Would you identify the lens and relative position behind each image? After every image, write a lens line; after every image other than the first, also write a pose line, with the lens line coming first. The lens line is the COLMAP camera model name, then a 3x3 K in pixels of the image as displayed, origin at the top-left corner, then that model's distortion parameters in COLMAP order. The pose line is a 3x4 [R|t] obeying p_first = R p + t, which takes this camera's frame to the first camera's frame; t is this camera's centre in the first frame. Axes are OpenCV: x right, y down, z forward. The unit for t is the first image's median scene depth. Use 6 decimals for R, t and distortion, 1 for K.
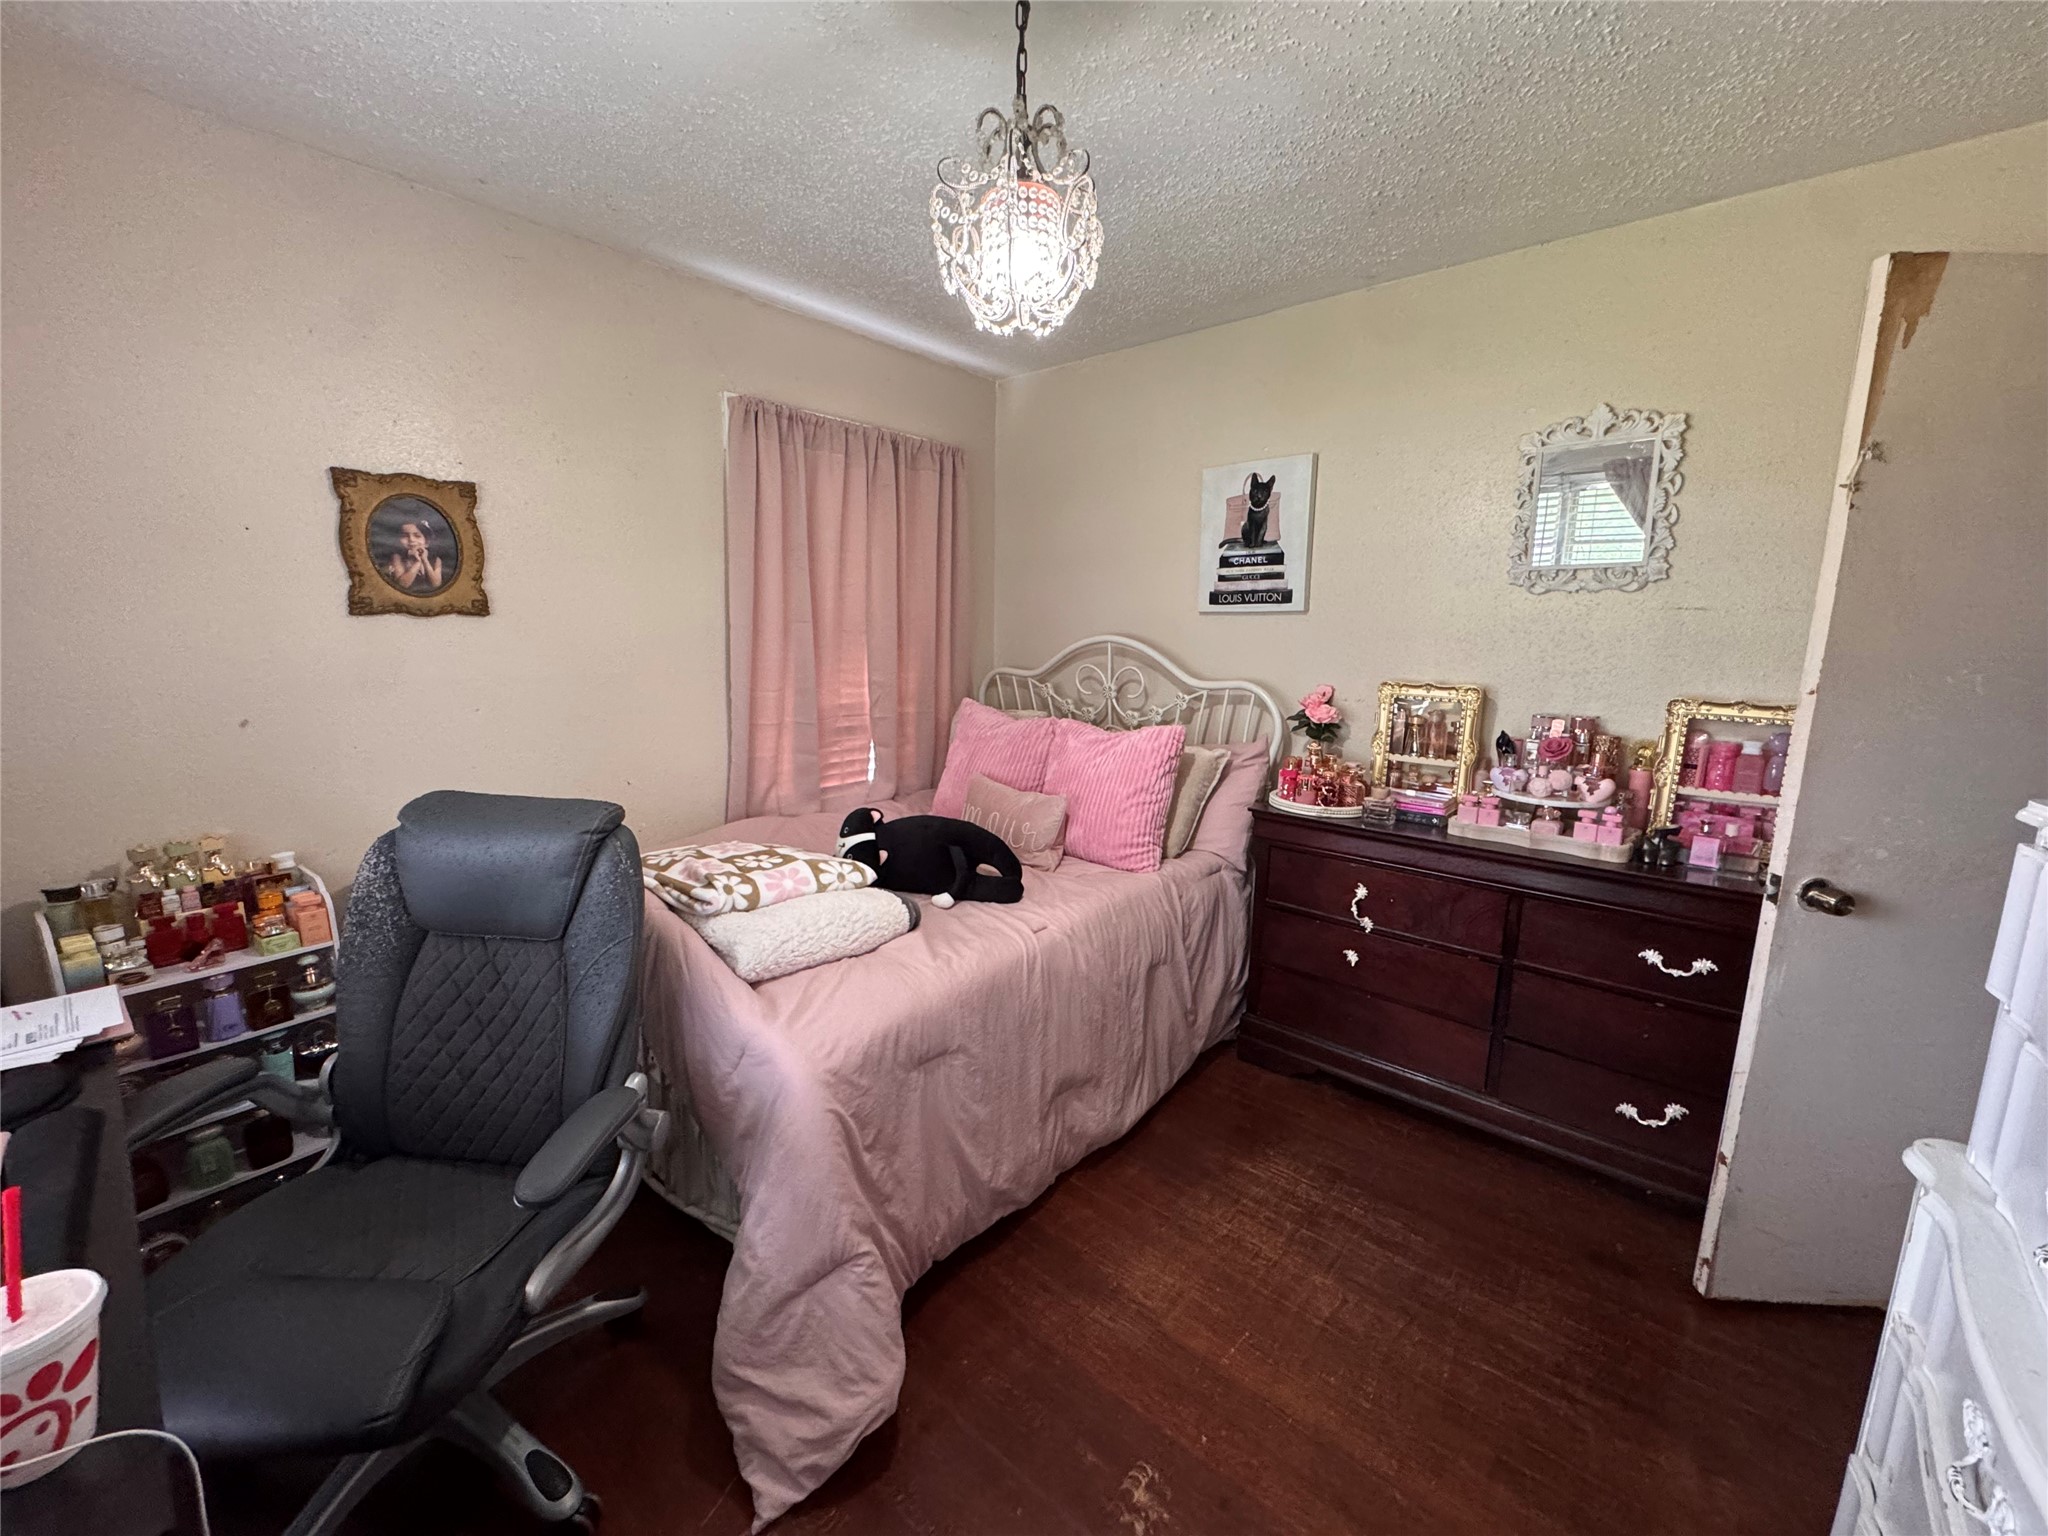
lens RADIAL K [[817.3, 0, 1026.9], [0, 817.3, 765.9], [0, 0, 1]] dist [-0.002247, 0.000302]
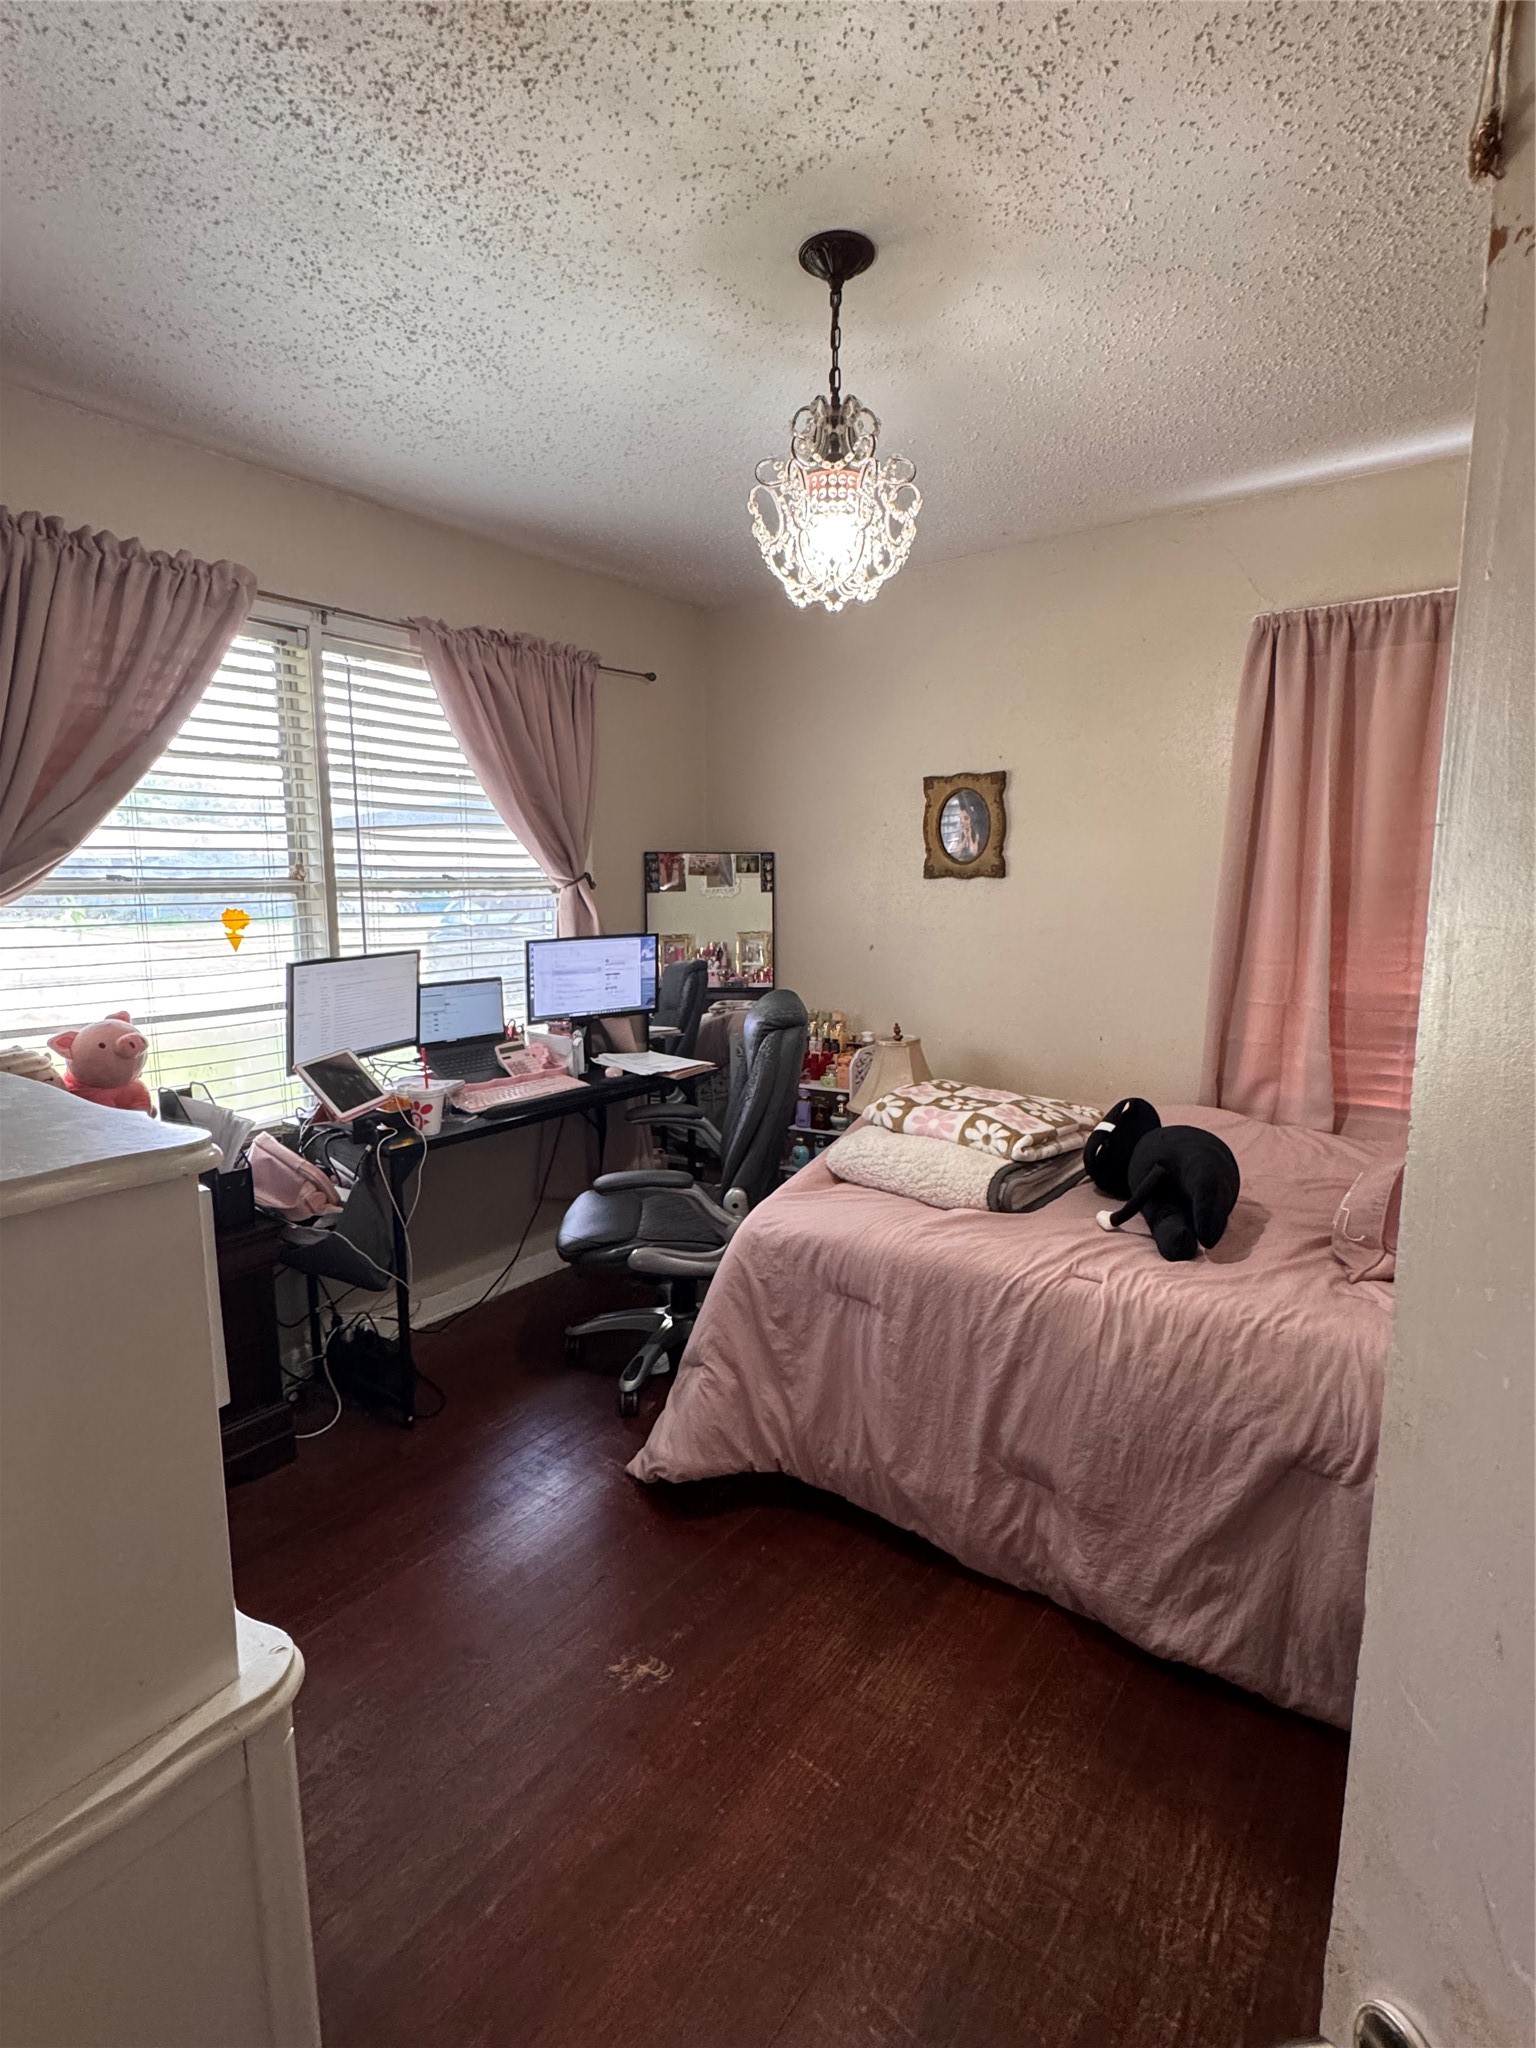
lens RADIAL K [[1002.6, 0, 773.1], [0, 1002.6, 1015.7], [0, 0, 1]] dist [0.010111, 0.000142]
pose [[0.094562, 0.126631, -0.987432, 0.962464], [-0.169535, 0.979437, 0.109370, -0.102488], [0.980977, 0.157062, 0.114086, 0.610943]]
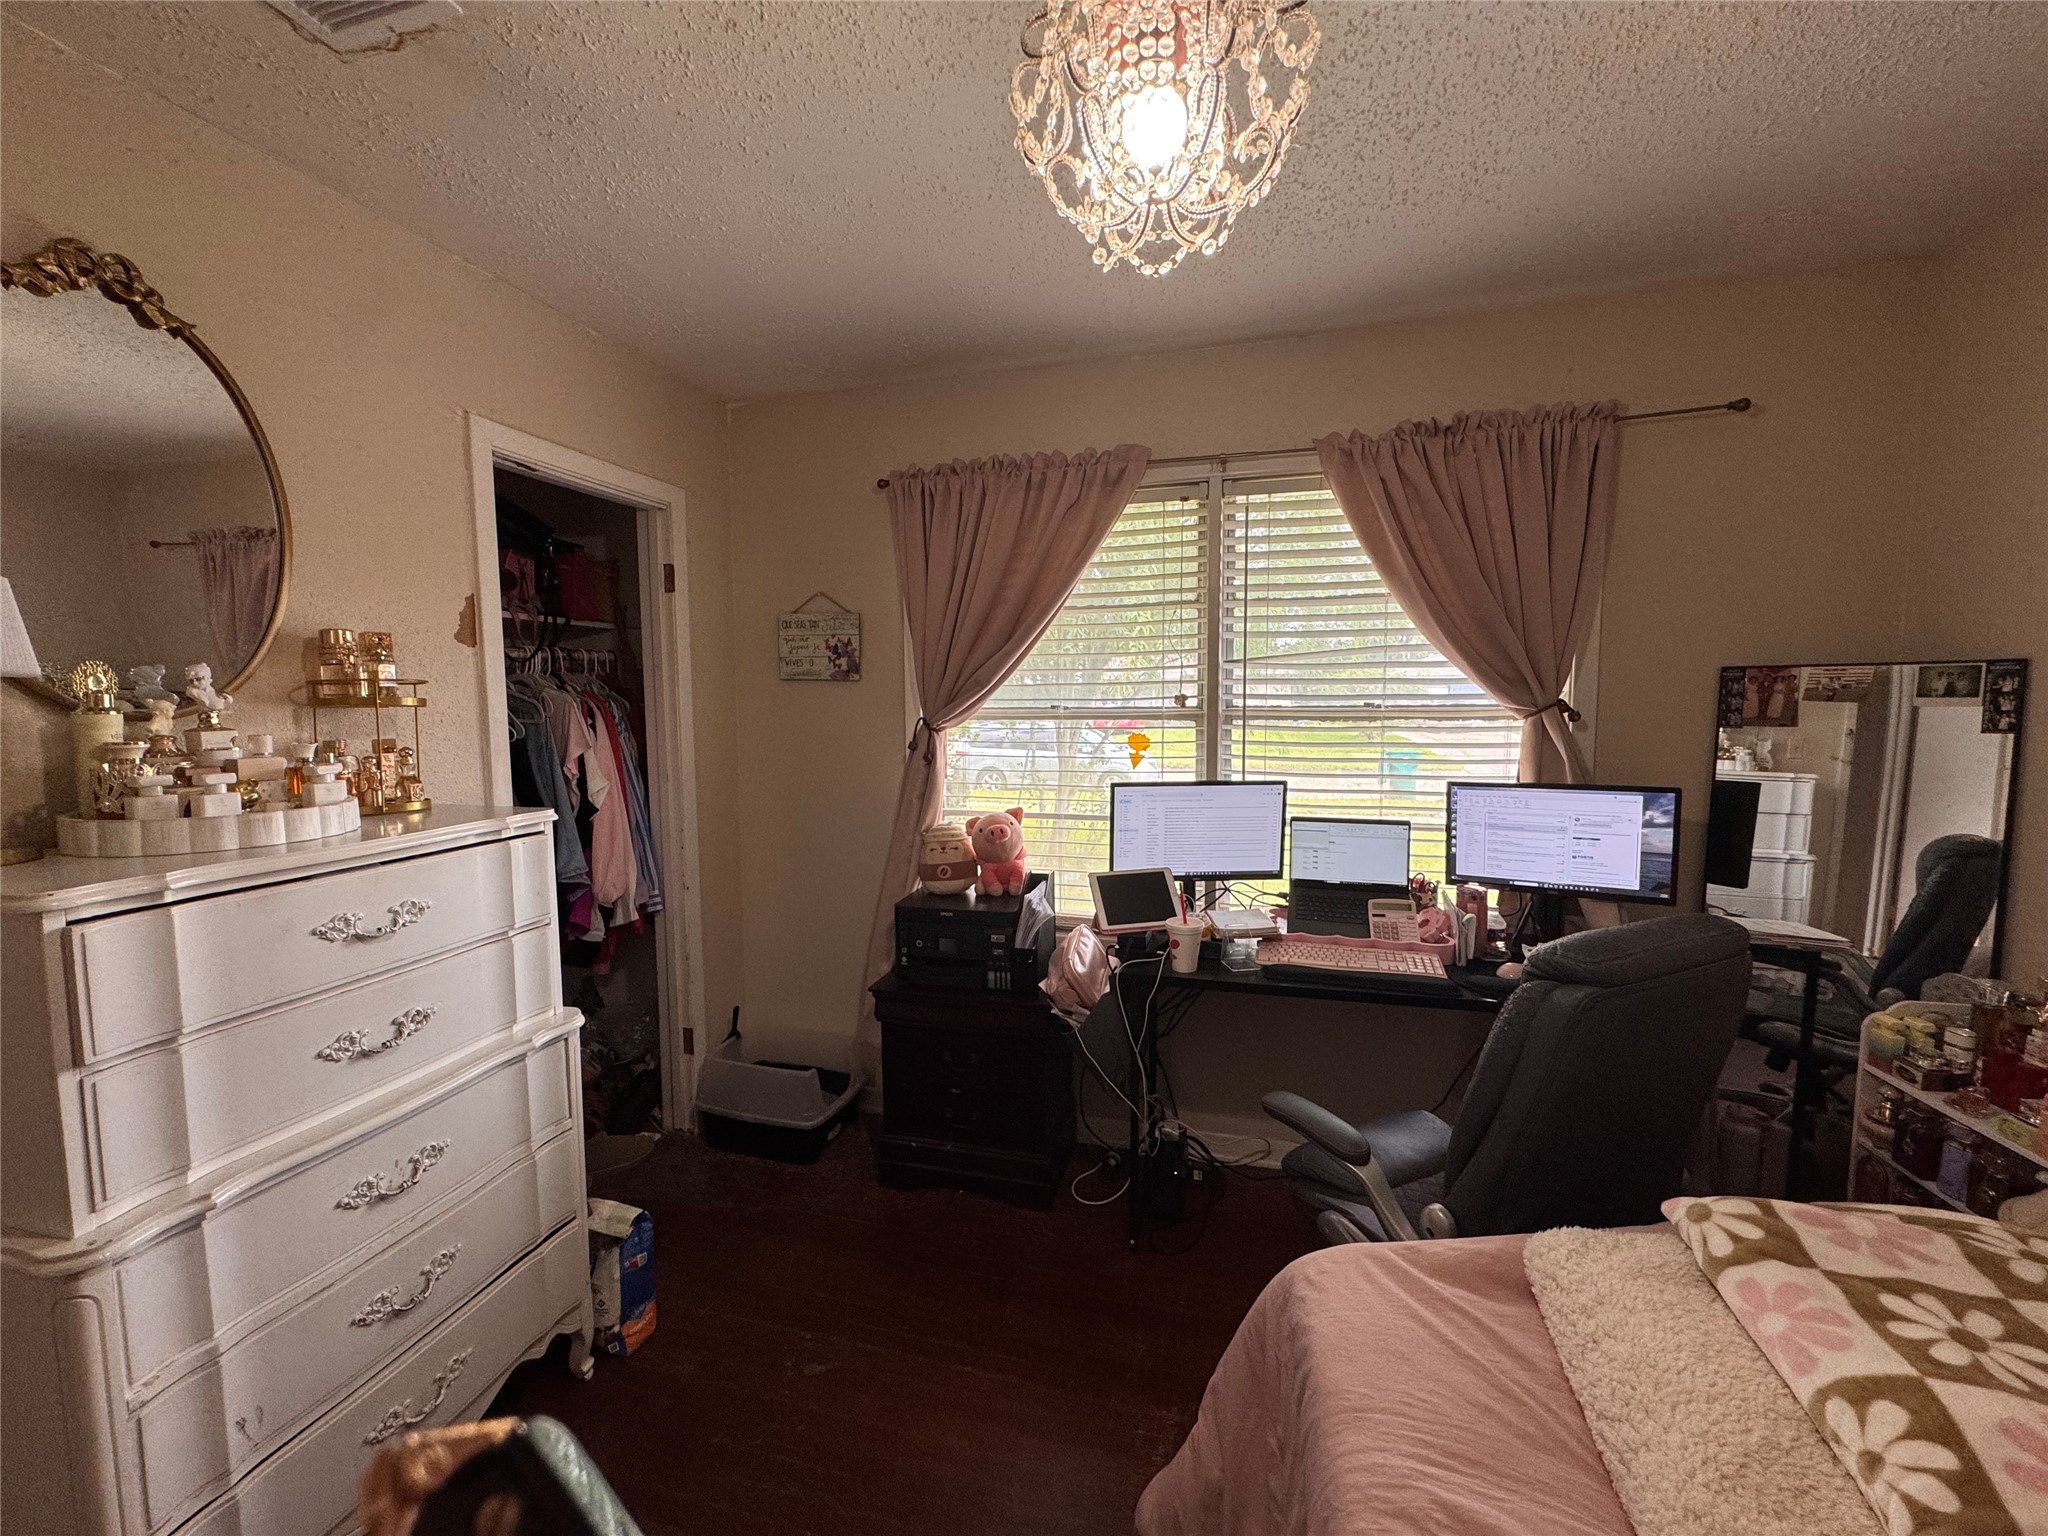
lens RADIAL K [[817.3, 0, 1026.9], [0, 817.3, 765.9], [0, 0, 1]] dist [-0.002247, 0.000302]
pose [[-0.899429, 0.032228, -0.435877, 0.244143], [-0.077088, 0.969946, 0.230785, -0.212718], [0.430215, 0.241176, -0.869913, 1.120259]]
